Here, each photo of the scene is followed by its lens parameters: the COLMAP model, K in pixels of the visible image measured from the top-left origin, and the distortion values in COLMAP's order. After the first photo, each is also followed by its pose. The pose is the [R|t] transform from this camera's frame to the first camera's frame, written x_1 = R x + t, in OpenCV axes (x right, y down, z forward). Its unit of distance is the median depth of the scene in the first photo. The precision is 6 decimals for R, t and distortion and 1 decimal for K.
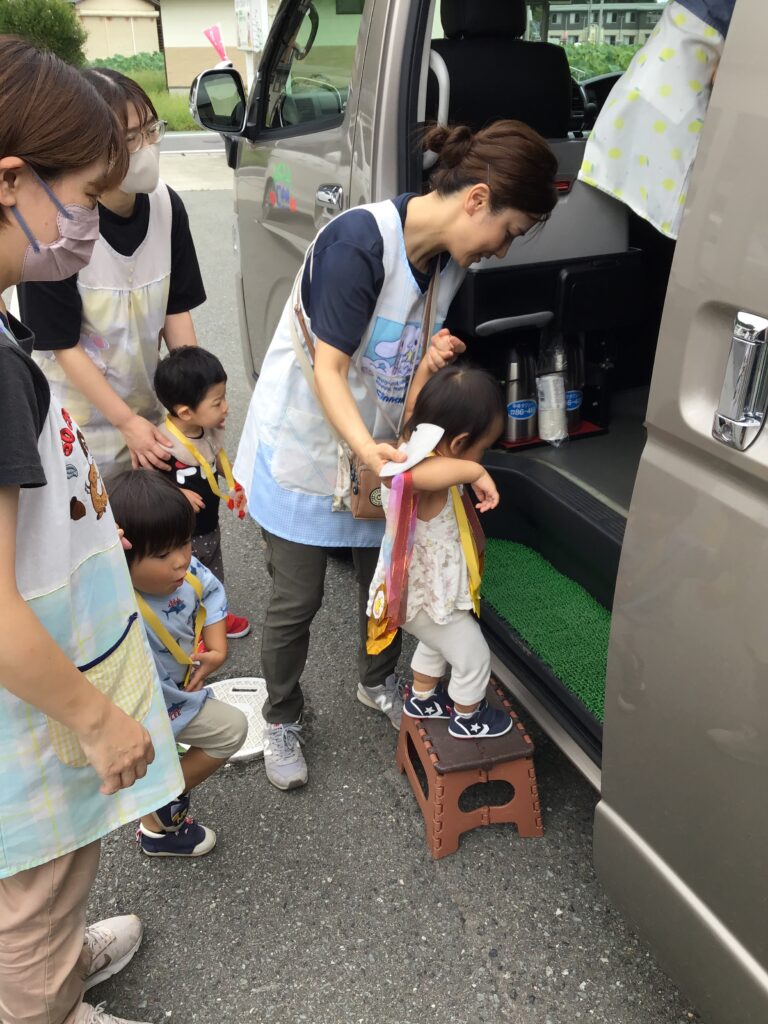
lens RADIAL K [[974.3, 0, 395.0], [0, 974.3, 500.7], [0, 0, 1]] dist [0.001679, 0.000000]
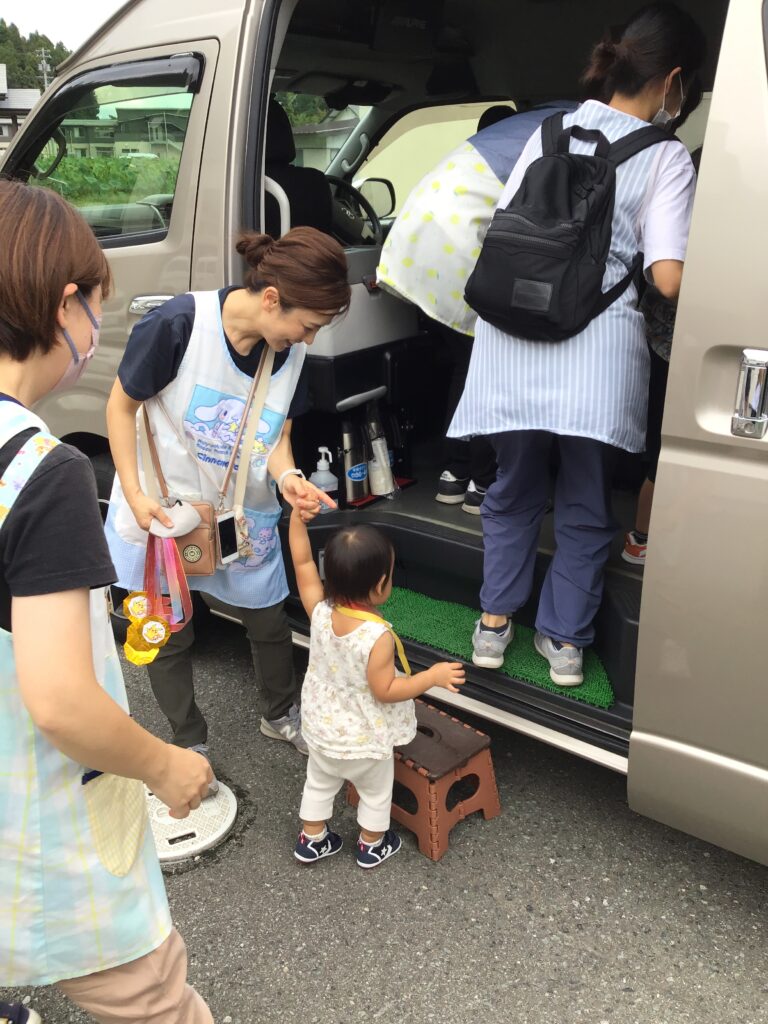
lens RADIAL K [[974.3, 0, 391.0], [0, 974.3, 487.9], [0, 0, 1]] dist [0.001679, 0.000000]
pose [[0.864840, -0.157797, 0.476605, -0.495804], [0.209017, 0.976305, -0.056039, -0.003648], [-0.456469, 0.148084, 0.877329, -0.036596]]
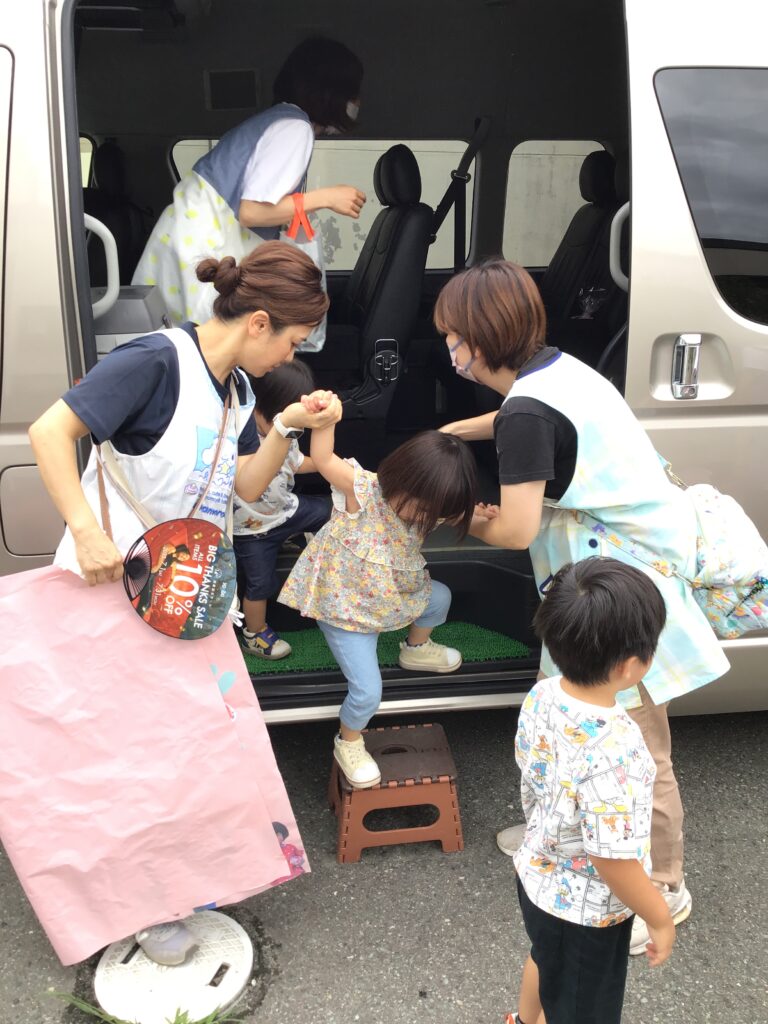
lens RADIAL K [[974.3, 0, 396.6], [0, 974.3, 479.7], [0, 0, 1]] dist [0.001679, 0.000000]
pose [[0.235216, -0.260888, 0.936275, -1.000981], [0.403323, 0.902648, 0.150192, -0.255498], [-0.884310, 0.342293, 0.317539, 0.538137]]
